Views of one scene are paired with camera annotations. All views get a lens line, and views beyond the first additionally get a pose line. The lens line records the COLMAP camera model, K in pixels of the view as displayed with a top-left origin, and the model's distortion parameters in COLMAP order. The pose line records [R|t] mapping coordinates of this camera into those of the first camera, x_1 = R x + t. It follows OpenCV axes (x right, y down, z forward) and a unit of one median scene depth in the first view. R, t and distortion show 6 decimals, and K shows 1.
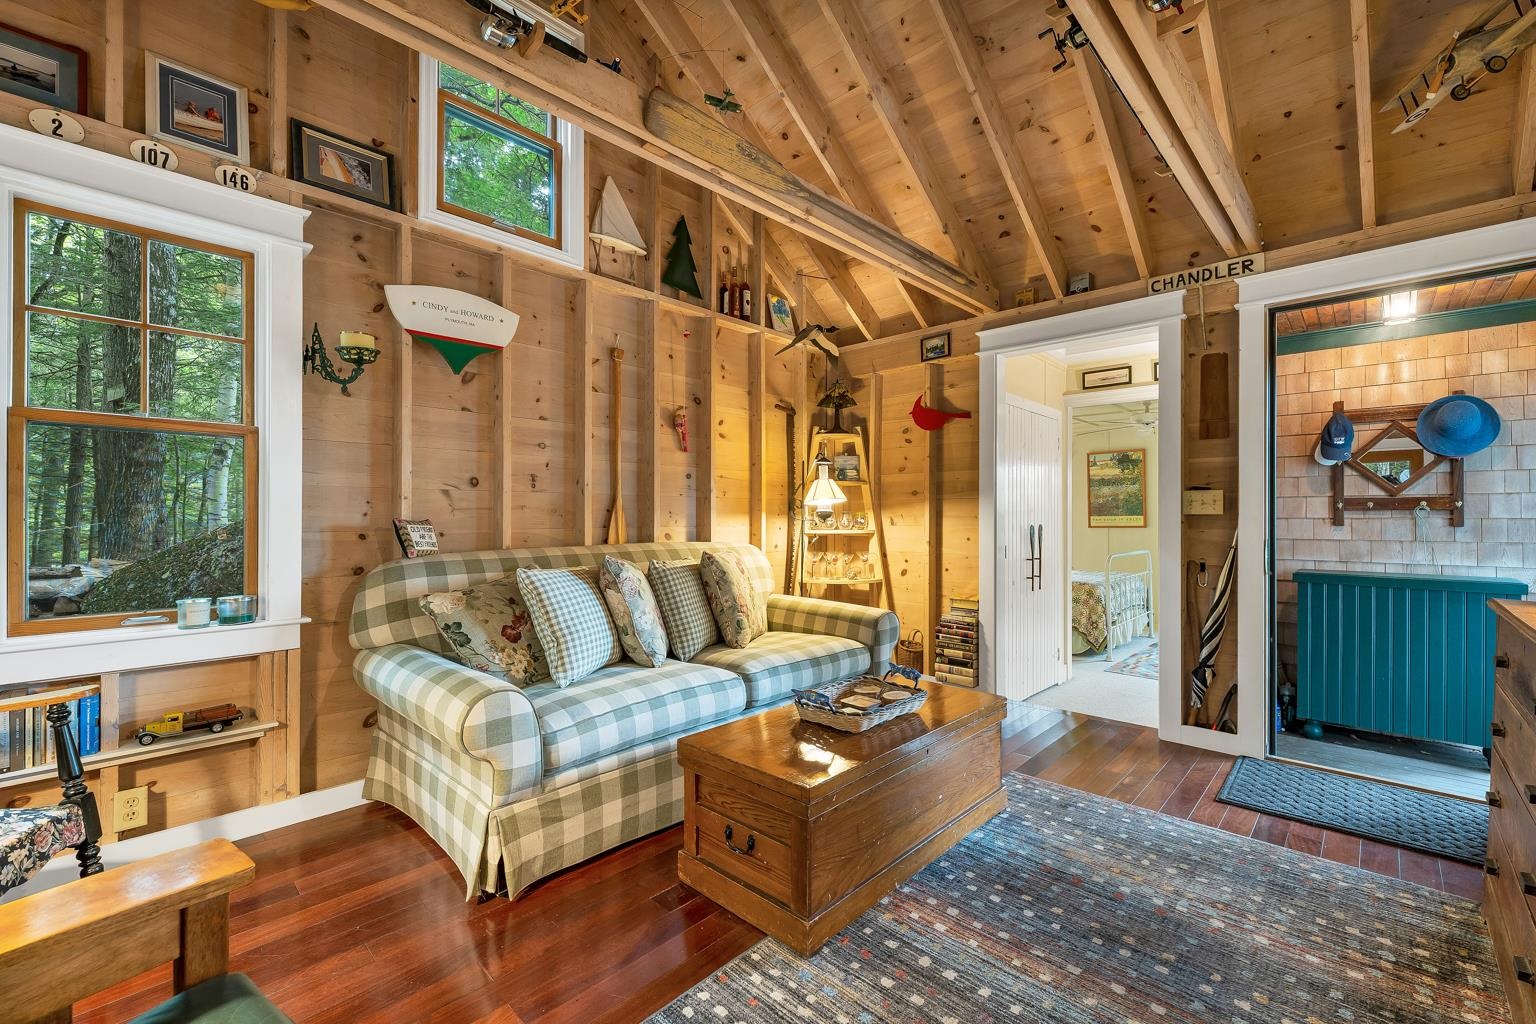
lens RADIAL K [[644.1, 0, 758.1], [0, 644.1, 518.2], [0, 0, 1]] dist [0.000235, 0.000313]
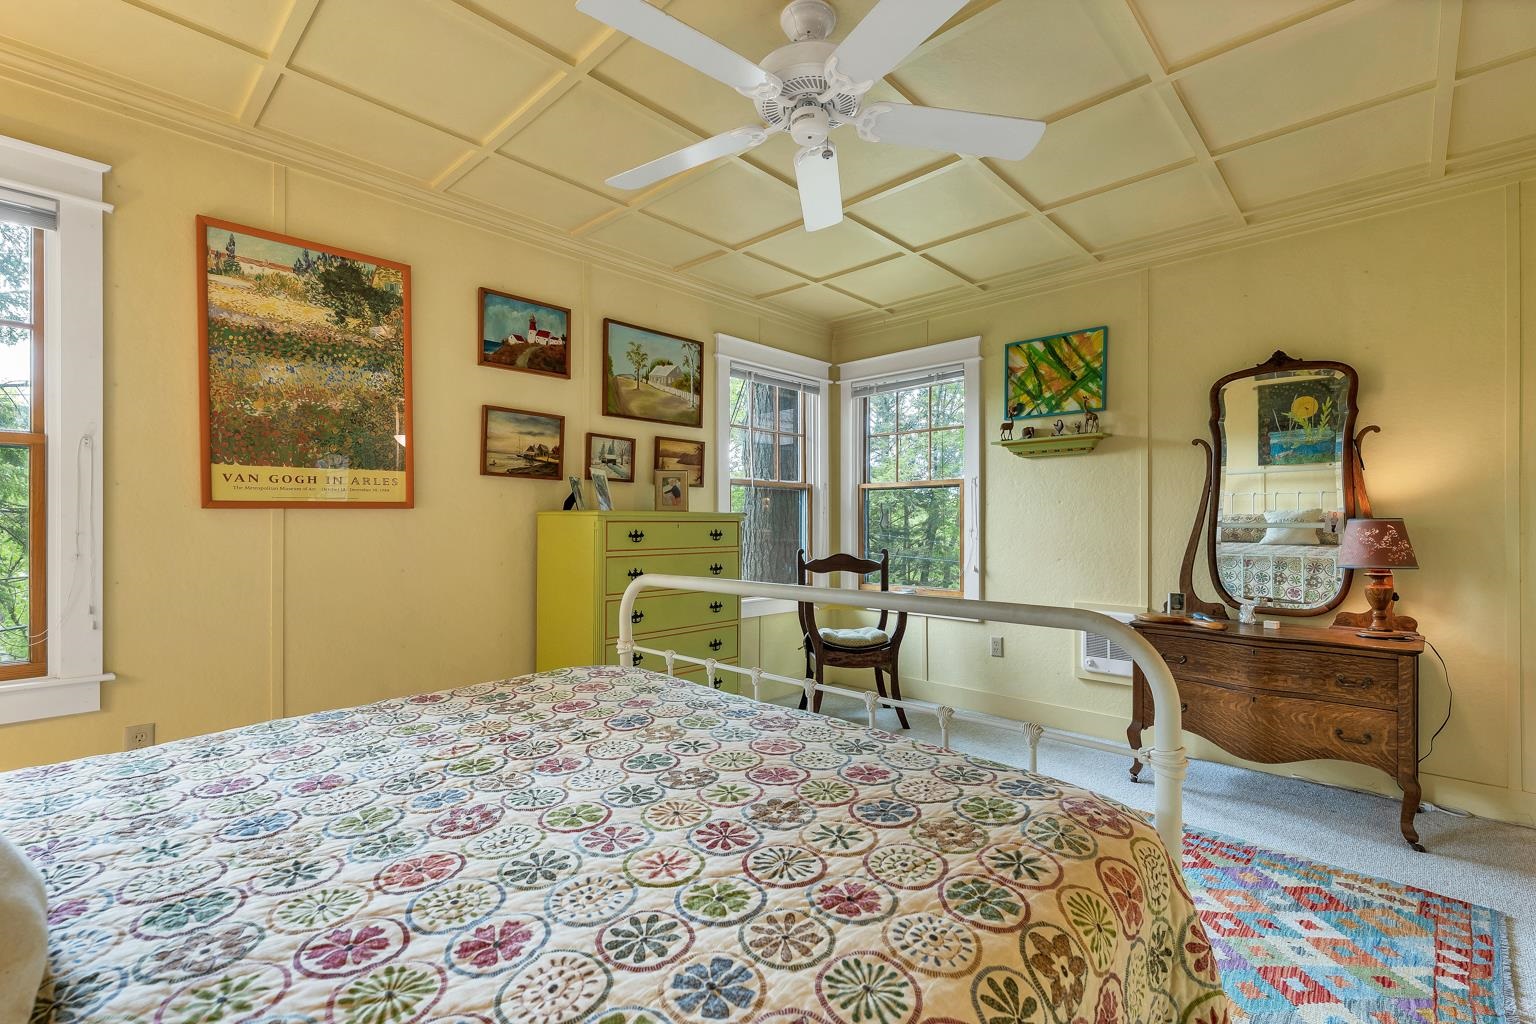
lens RADIAL K [[685.6, 0, 770.6], [0, 685.6, 517.6], [0, 0, 1]] dist [0.001626, -0.001232]
pose [[-0.020447, 0.003157, 0.999786, 0.636449], [-0.003536, 0.999989, -0.003230, 0.050750], [-0.999785, -0.003601, -0.020435, 2.101828]]
